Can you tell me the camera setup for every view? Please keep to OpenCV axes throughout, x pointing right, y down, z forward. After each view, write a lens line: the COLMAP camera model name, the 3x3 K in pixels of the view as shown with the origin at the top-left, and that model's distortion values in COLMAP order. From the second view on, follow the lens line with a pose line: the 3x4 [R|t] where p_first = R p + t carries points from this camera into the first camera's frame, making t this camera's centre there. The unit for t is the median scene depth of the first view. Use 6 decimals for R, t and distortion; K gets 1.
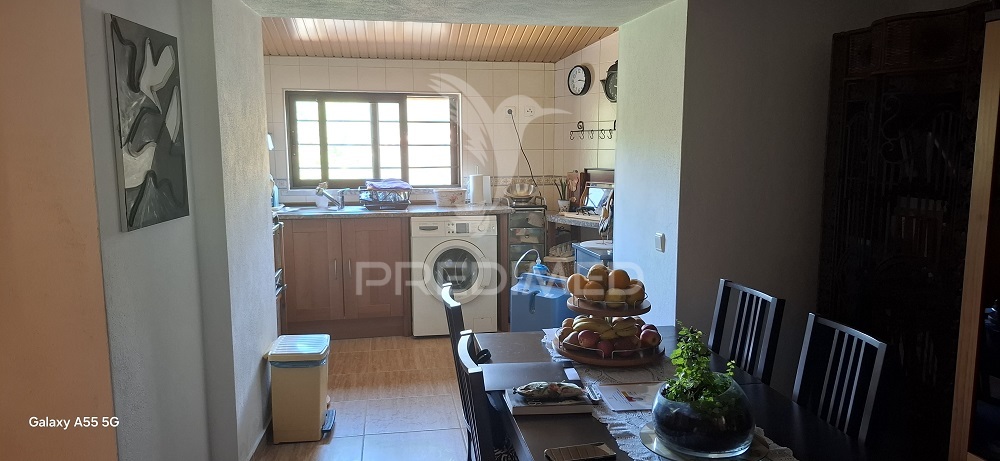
lens RADIAL K [[696.2, 0, 500.0], [0, 696.2, 230.5], [0, 0, 1]] dist [0.042467, -0.002604]
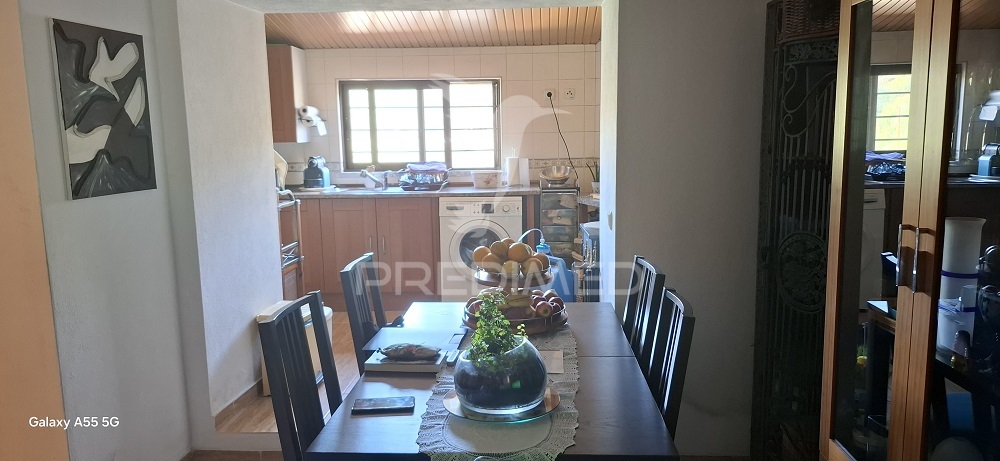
lens RADIAL K [[696.2, 0, 500.0], [0, 696.2, 230.5], [0, 0, 1]] dist [0.042467, -0.002604]
pose [[0.976312, 0.015887, -0.215781, 0.238950], [-0.011990, 0.999741, 0.019355, 0.011587], [0.216033, -0.016310, 0.976250, -0.008771]]
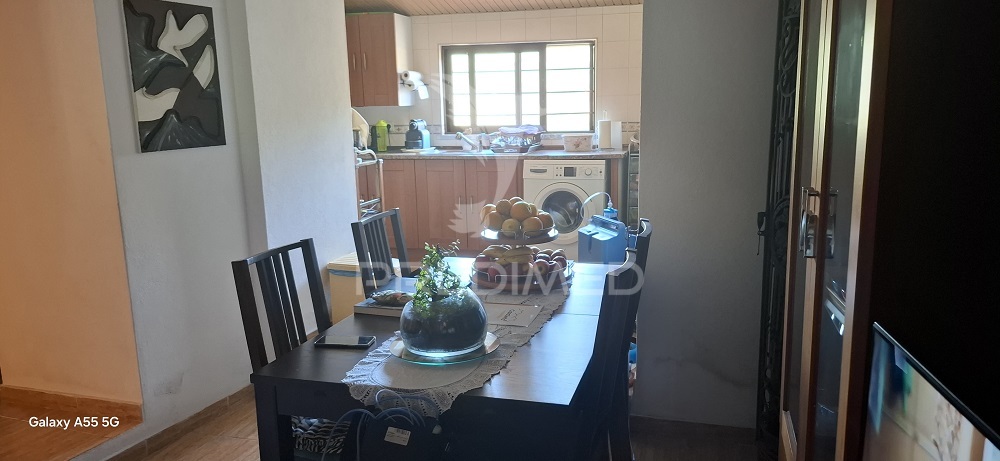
lens RADIAL K [[699.5, 0, 510.2], [0, 699.5, 225.9], [0, 0, 1]] dist [0.067834, -0.001612]
pose [[0.903557, 0.059071, -0.424376, 0.398097], [-0.034256, 0.997240, 0.065874, 0.014910], [0.427096, -0.044984, 0.903087, 0.018621]]
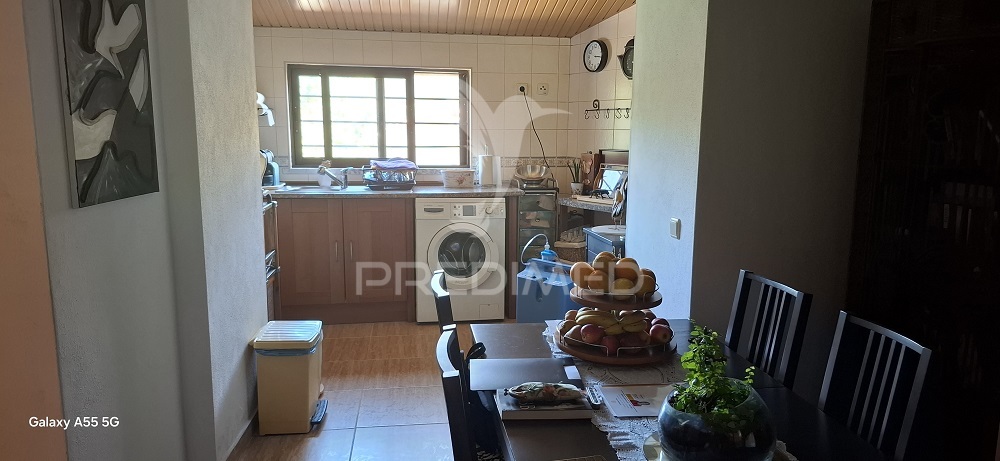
lens RADIAL K [[696.2, 0, 500.0], [0, 696.2, 230.5], [0, 0, 1]] dist [0.042467, -0.002604]
pose [[0.999499, 0.015328, -0.027703, 0.019483], [-0.014651, 0.999593, 0.024498, 0.000136], [0.028068, -0.024080, 0.999316, 0.059828]]
